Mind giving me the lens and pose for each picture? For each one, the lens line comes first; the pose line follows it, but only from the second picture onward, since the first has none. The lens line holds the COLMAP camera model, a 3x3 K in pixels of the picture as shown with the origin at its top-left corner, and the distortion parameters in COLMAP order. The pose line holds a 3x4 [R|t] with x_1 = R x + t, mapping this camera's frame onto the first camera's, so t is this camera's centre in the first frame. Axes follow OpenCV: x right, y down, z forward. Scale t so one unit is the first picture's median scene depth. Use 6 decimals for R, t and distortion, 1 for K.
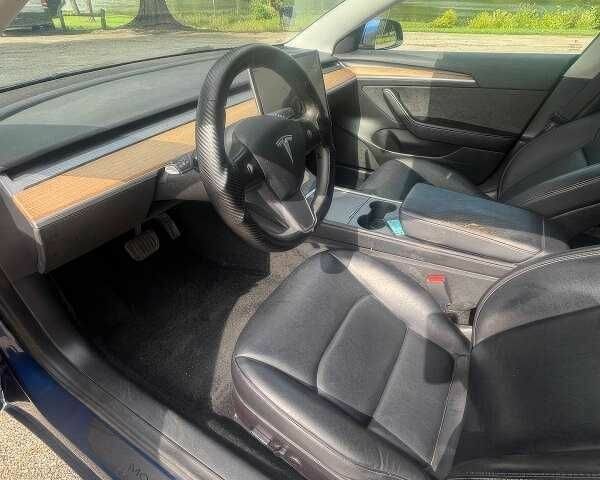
lens RADIAL K [[332.2, 0, 299.7], [0, 332.2, 246.3], [0, 0, 1]] dist [-0.000504, 0.000870]
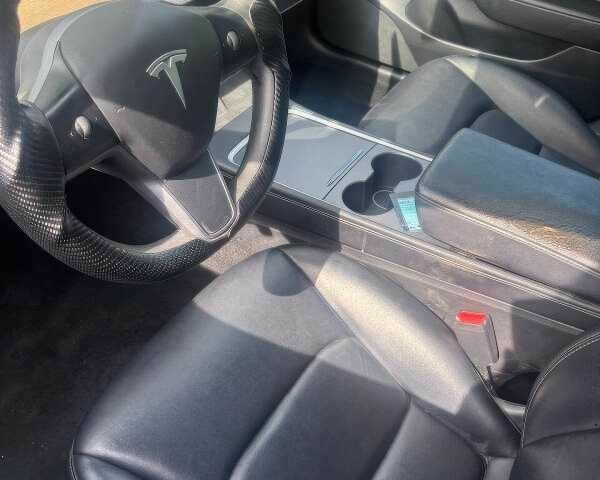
lens RADIAL K [[605.7, 0, 315.6], [0, 605.7, 258.4], [0, 0, 1]] dist [0.013196, 0.012630]
pose [[0.996650, 0.066807, 0.047178, 0.091736], [-0.072927, 0.987050, 0.142878, -0.108073], [-0.037022, -0.145840, 0.988615, 0.037230]]
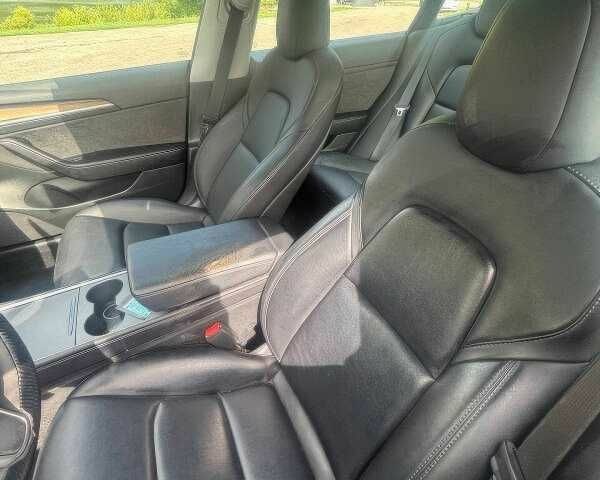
lens RADIAL K [[332.2, 0, 299.7], [0, 332.2, 246.3], [0, 0, 1]] dist [-0.000504, 0.000870]
pose [[0.578053, -0.506078, 0.640109, 0.073623], [0.496045, 0.840798, 0.216790, -0.155881], [-0.647915, 0.192207, 0.737063, 0.122720]]
